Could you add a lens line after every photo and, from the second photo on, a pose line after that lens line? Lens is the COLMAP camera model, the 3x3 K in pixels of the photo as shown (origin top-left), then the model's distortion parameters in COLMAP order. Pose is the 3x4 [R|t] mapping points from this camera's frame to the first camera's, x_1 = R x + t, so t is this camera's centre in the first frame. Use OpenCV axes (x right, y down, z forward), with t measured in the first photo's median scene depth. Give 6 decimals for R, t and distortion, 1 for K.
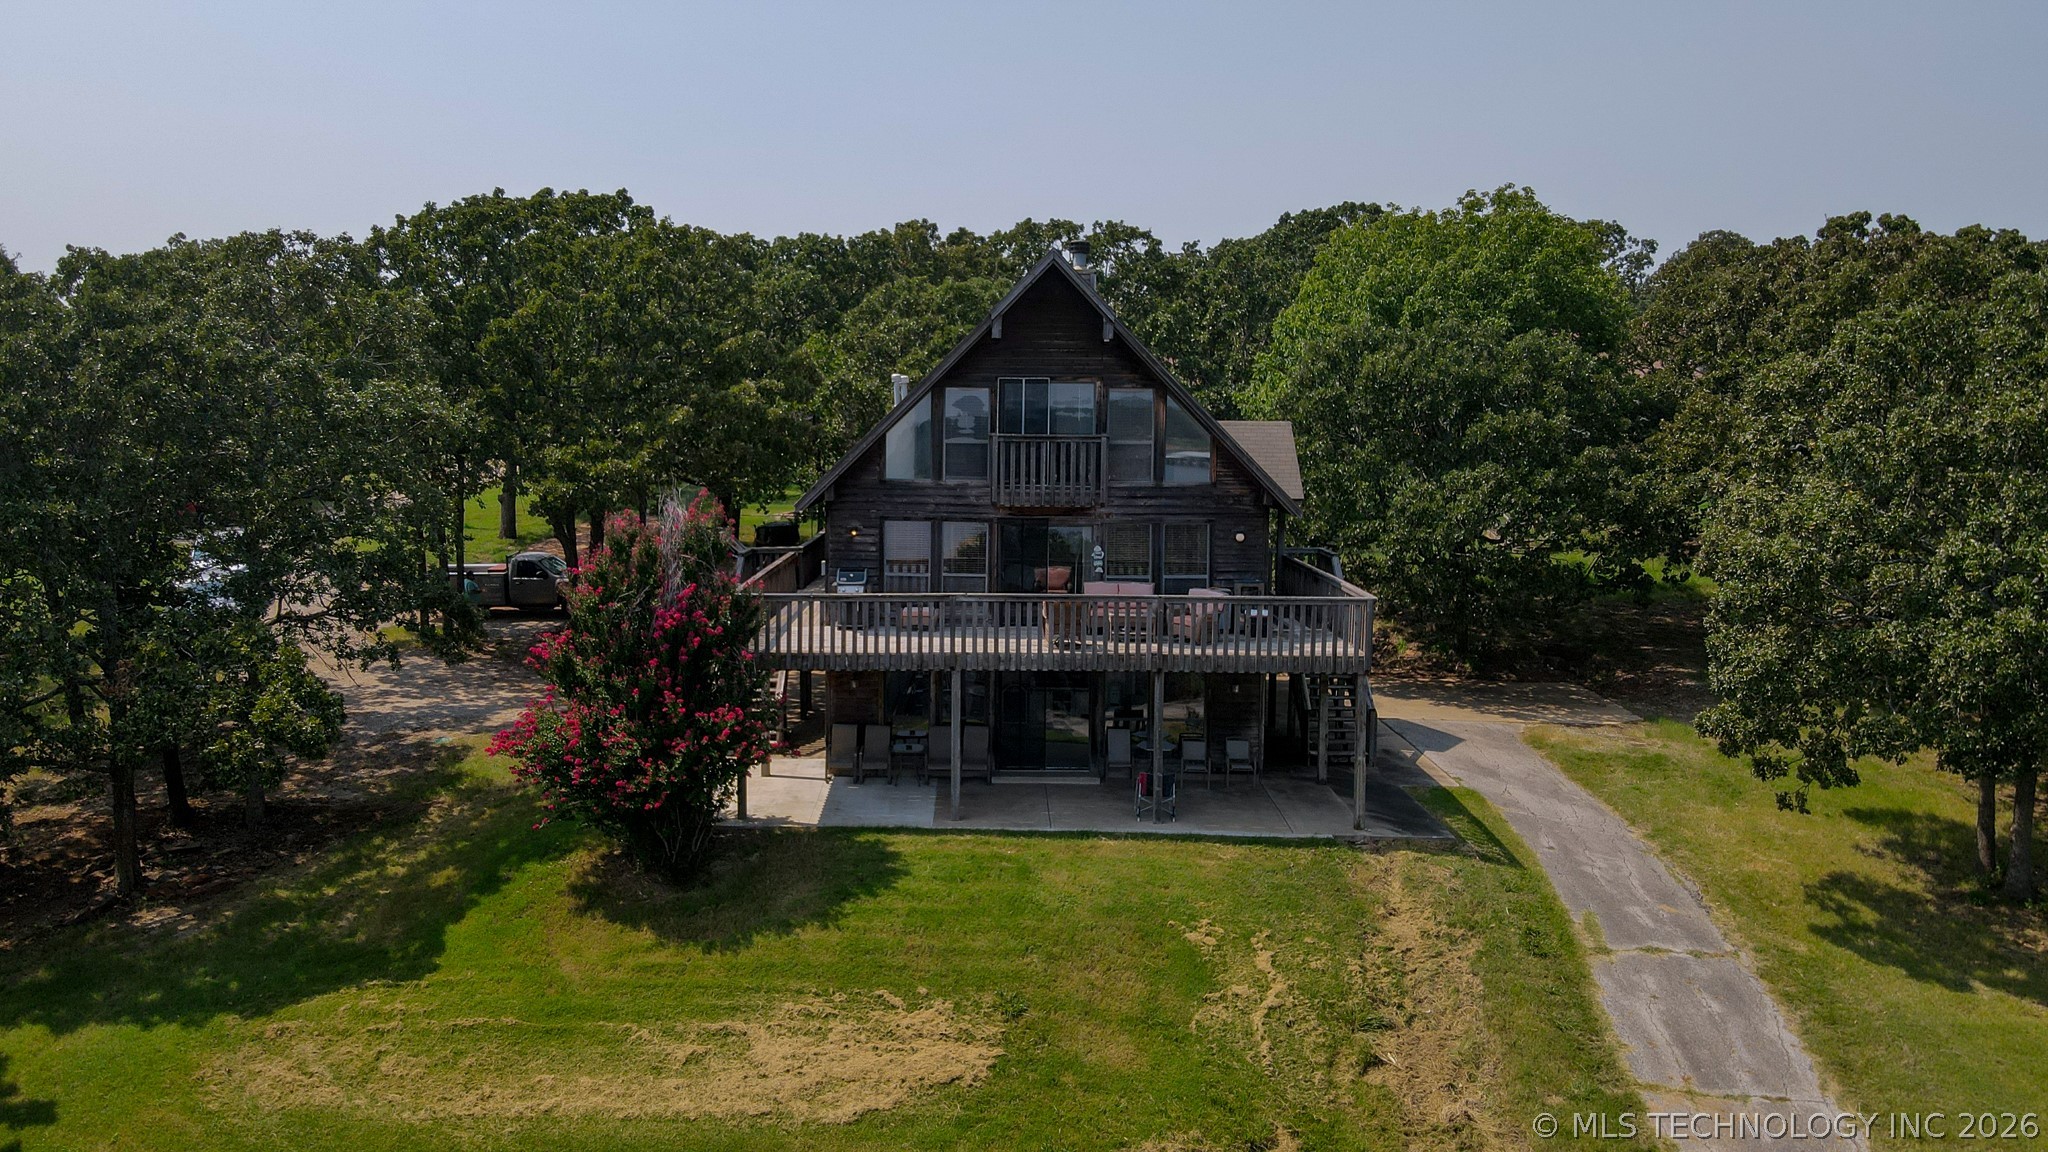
lens RADIAL K [[1519.0, 0, 1007.0], [0, 1519.0, 569.4], [0, 0, 1]] dist [-0.005085, 0.031559]
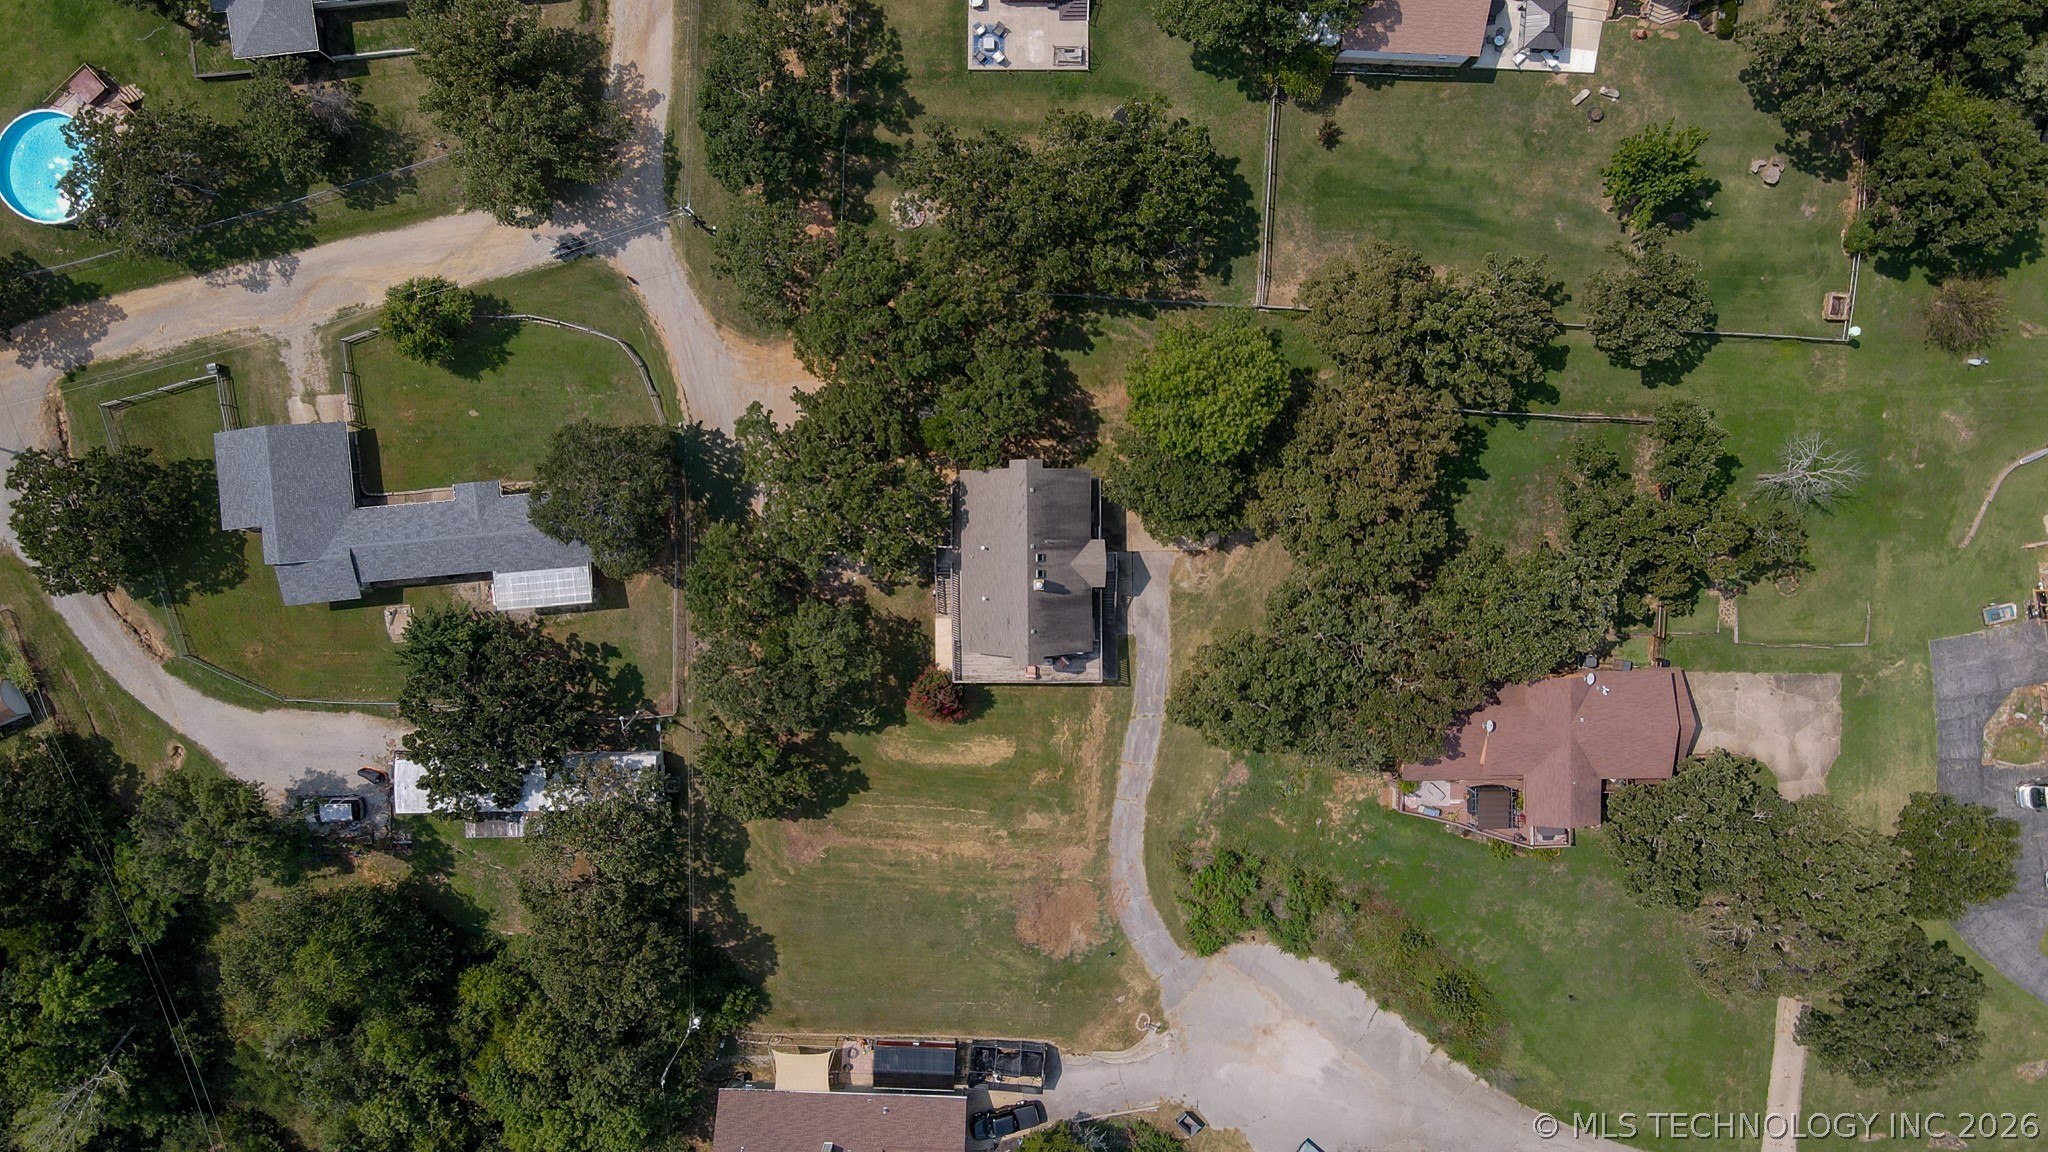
lens RADIAL K [[1519.0, 0, 1023.5], [0, 1519.0, 574.3], [0, 0, 1]] dist [-0.005085, 0.031559]
pose [[0.999946, 0.005995, -0.008500, 0.056223], [0.008083, 0.066401, 0.997760, -4.364027], [0.006546, -0.997775, 0.066348, 1.026139]]
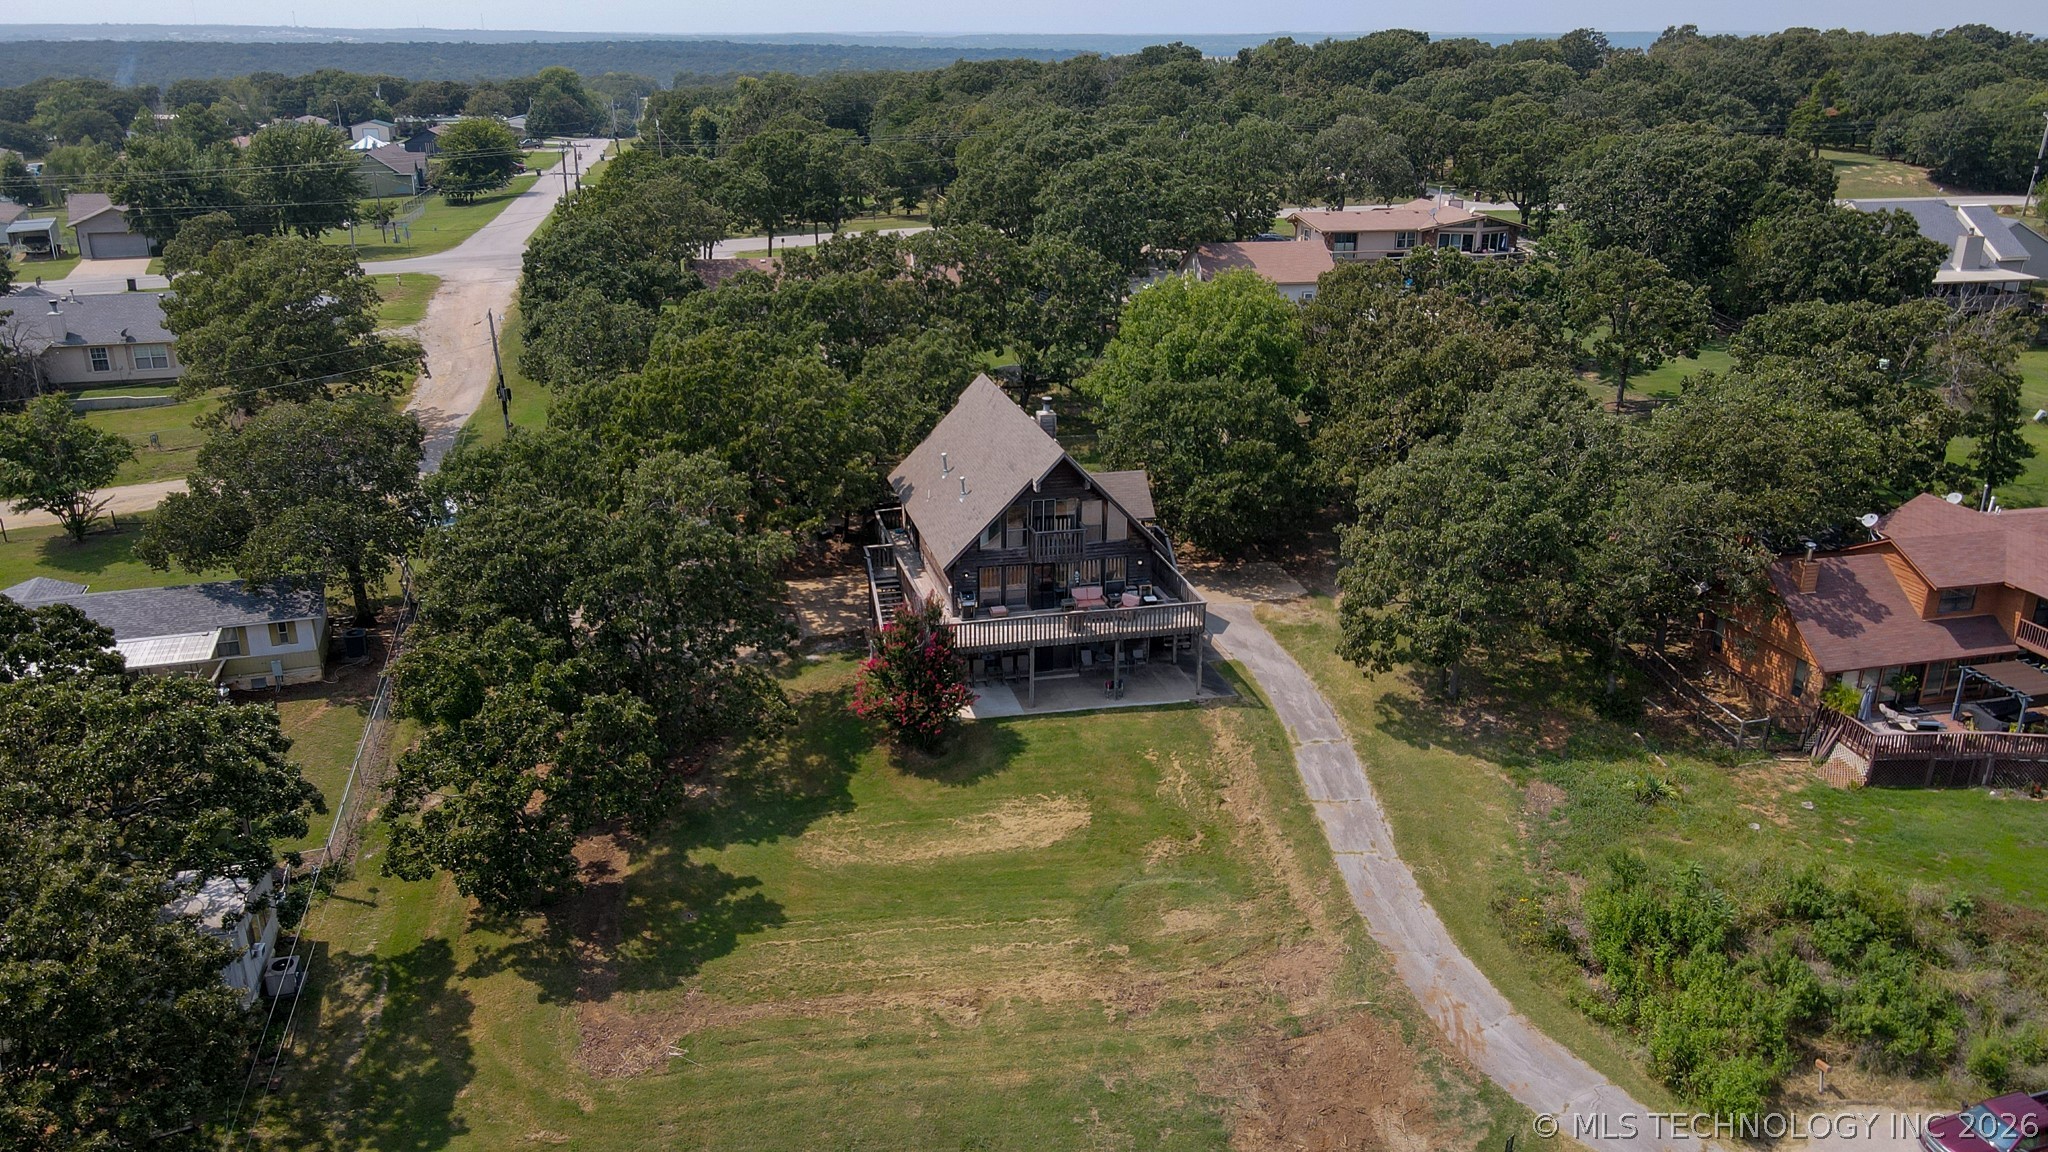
lens RADIAL K [[1519.0, 0, 1009.0], [0, 1519.0, 565.6], [0, 0, 1]] dist [-0.005085, 0.031559]
pose [[0.975042, -0.079888, 0.207152, -0.538345], [0.027728, 0.969534, 0.243384, -0.617774], [-0.220284, -0.231565, 0.947551, -1.141270]]
